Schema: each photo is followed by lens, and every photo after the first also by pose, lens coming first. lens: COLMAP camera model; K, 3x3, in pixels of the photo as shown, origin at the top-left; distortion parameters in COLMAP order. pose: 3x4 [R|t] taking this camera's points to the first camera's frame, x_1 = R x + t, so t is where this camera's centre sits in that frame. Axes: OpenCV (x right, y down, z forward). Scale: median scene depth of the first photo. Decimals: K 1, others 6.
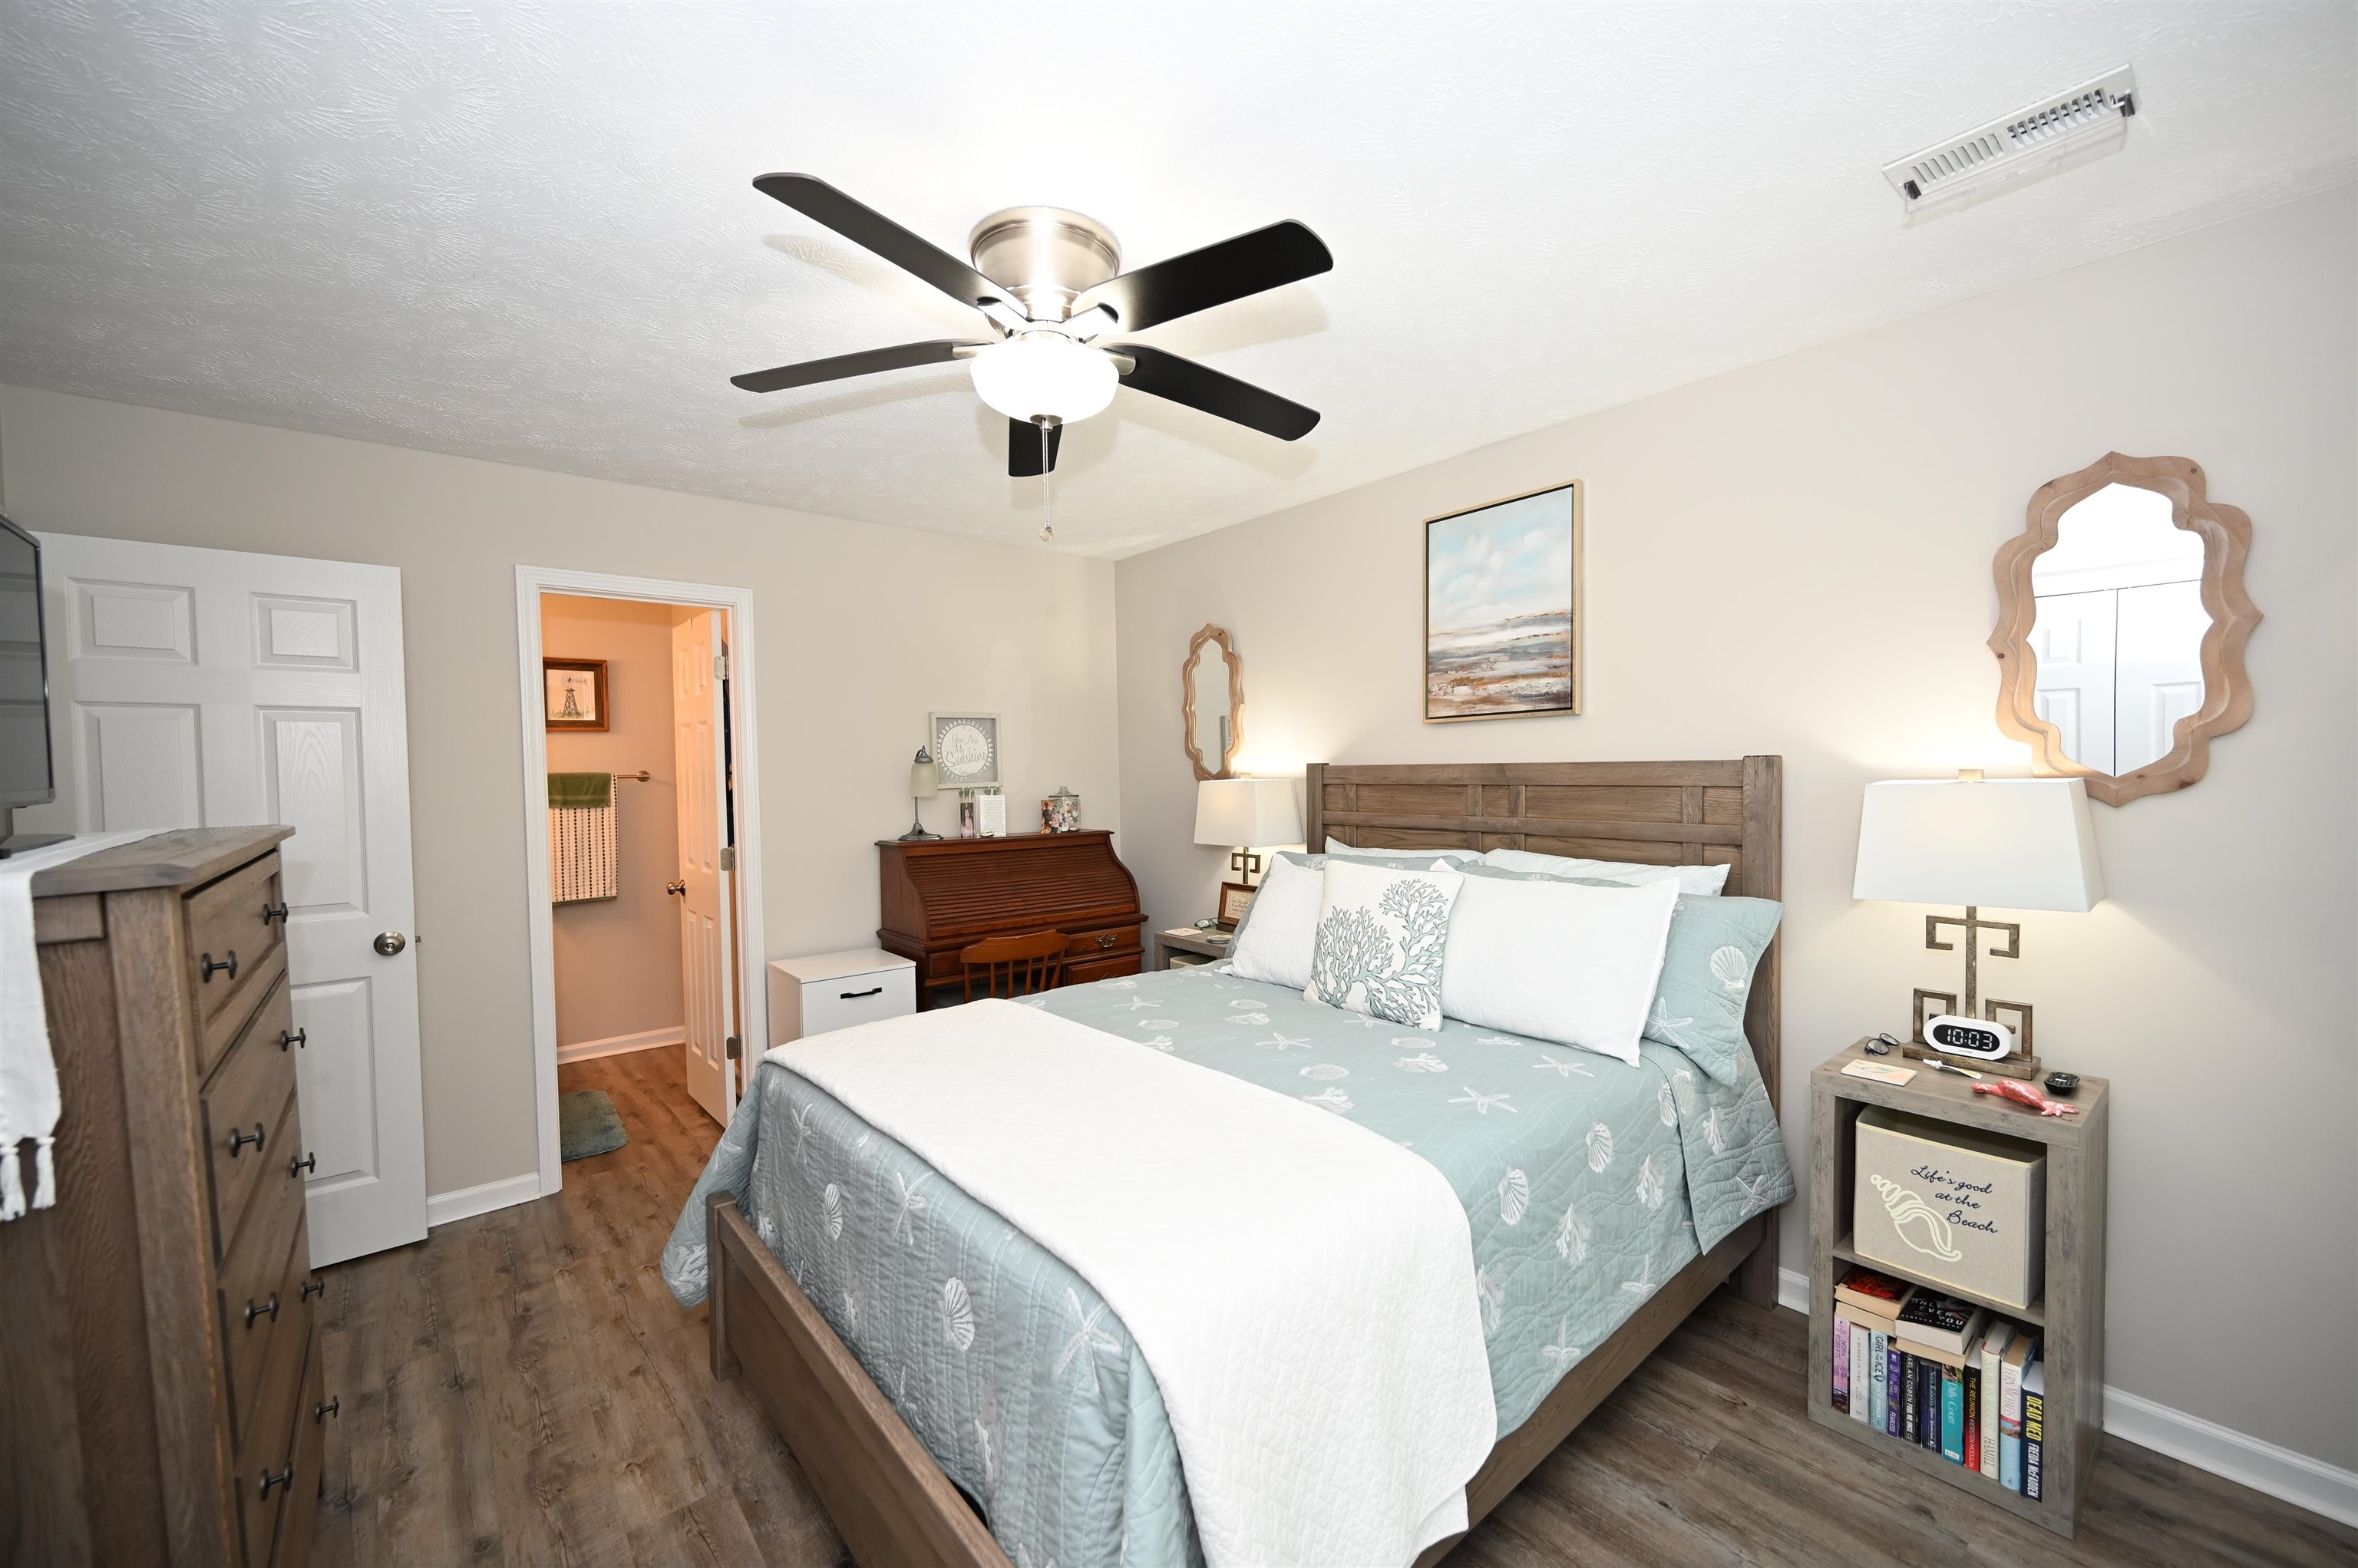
lens RADIAL K [[930.7, 0, 1180.2], [0, 930.7, 786.0], [0, 0, 1]] dist [0.000428, -0.000449]
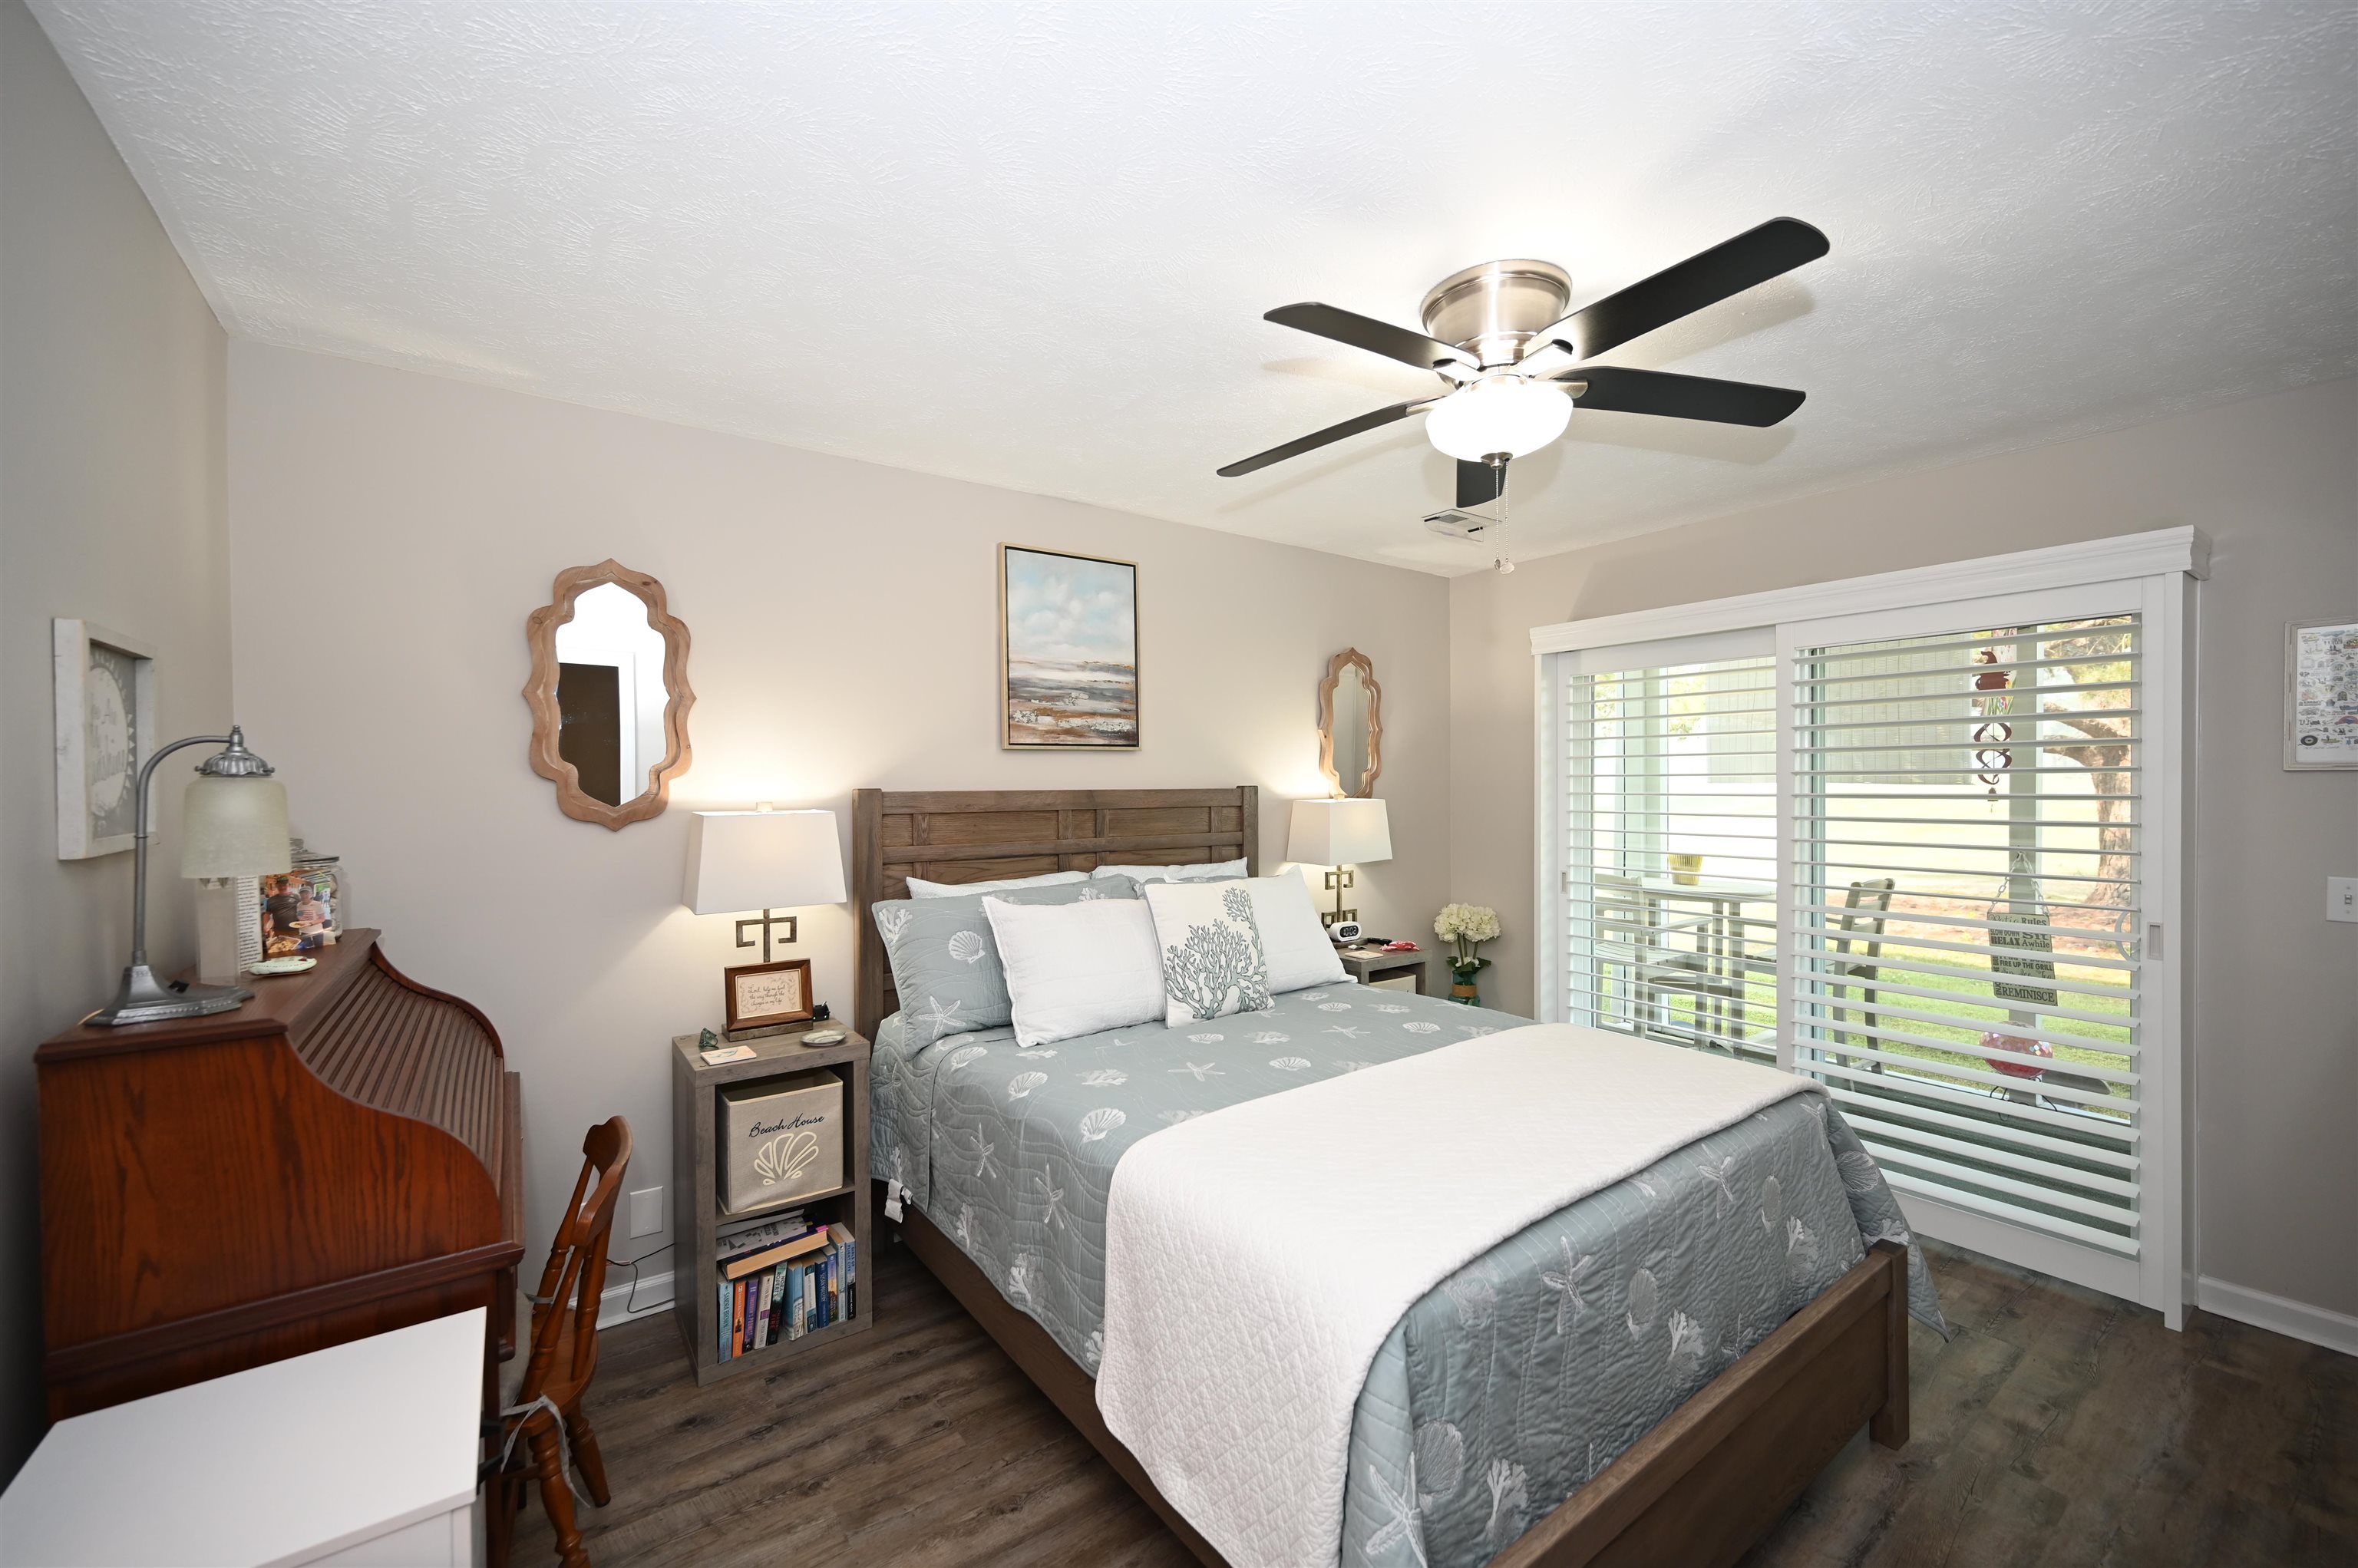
lens RADIAL K [[930.7, 0, 1176.5], [0, 930.7, 789.8], [0, 0, 1]] dist [0.000428, -0.000449]
pose [[0.070278, 0.006891, 0.997504, -0.732747], [0.024470, 0.999663, -0.008630, -0.011948], [-0.997227, 0.025016, 0.070086, 0.784024]]
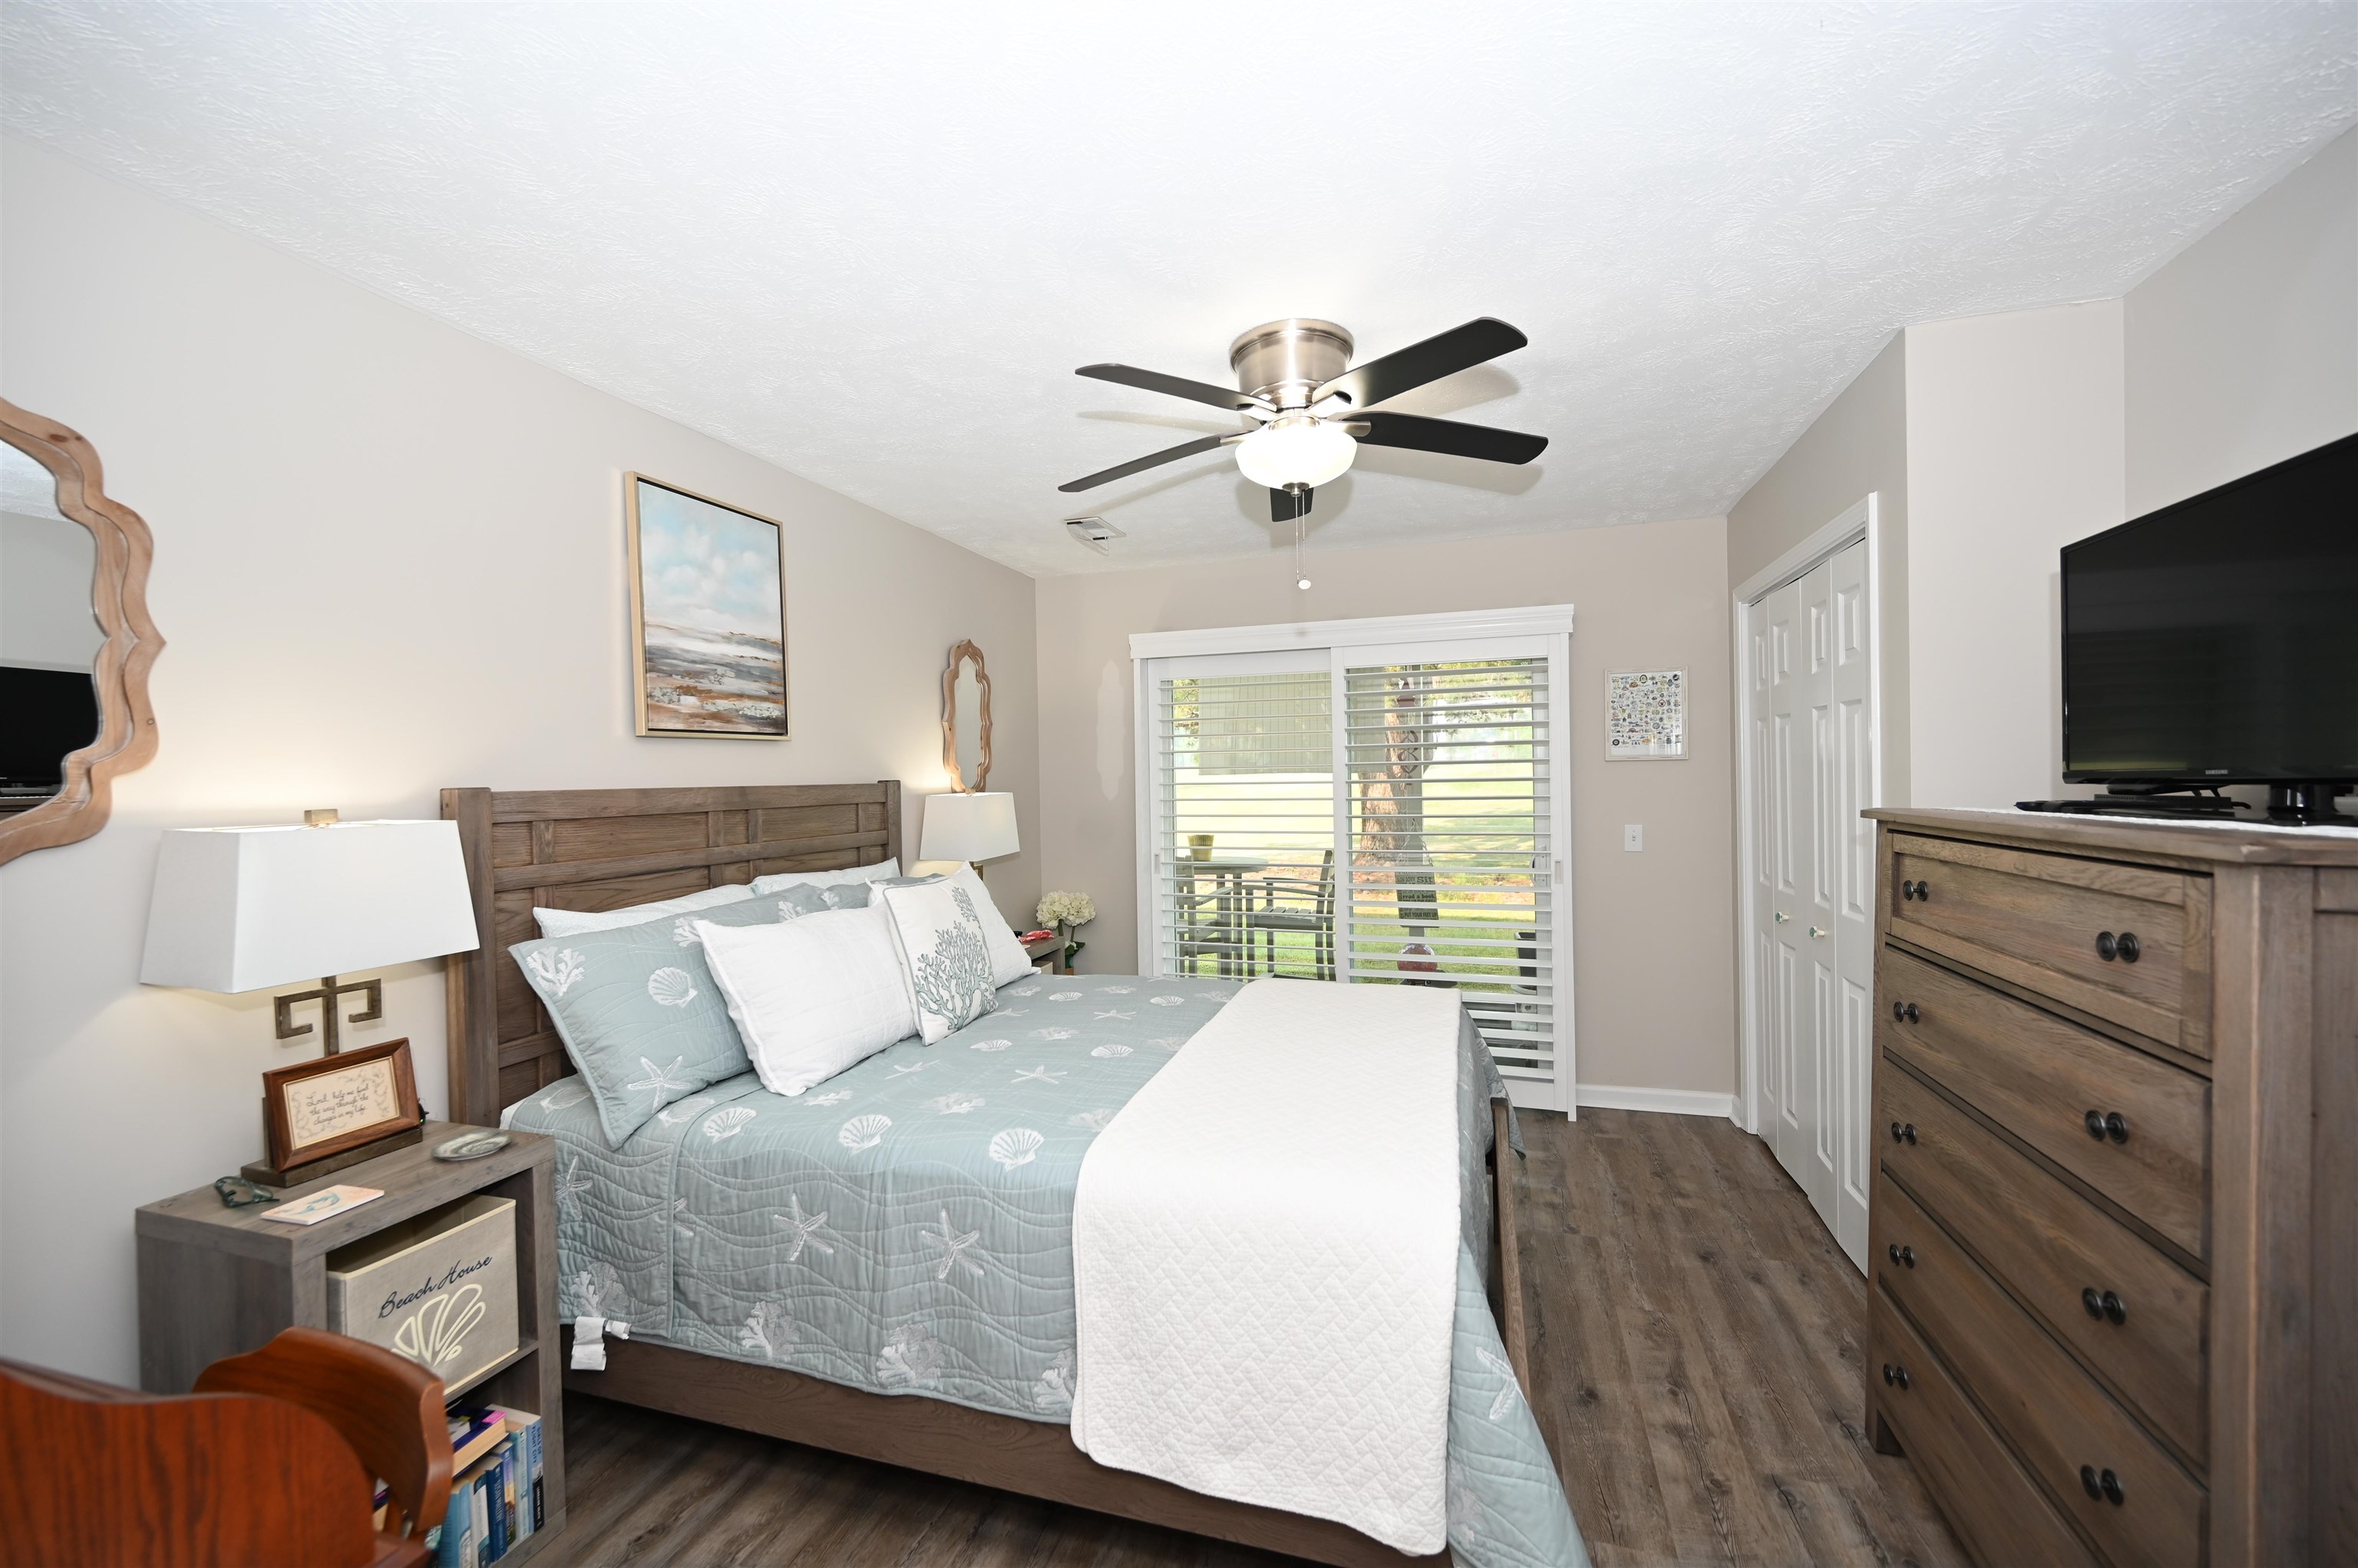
lens RADIAL K [[930.7, 0, 1176.4], [0, 930.7, 783.8], [0, 0, 1]] dist [0.000428, -0.000449]
pose [[-0.531316, 0.016038, 0.847022, -0.650621], [0.042444, 0.999069, 0.007707, -0.015242], [-0.846110, 0.040046, -0.531502, 1.081321]]
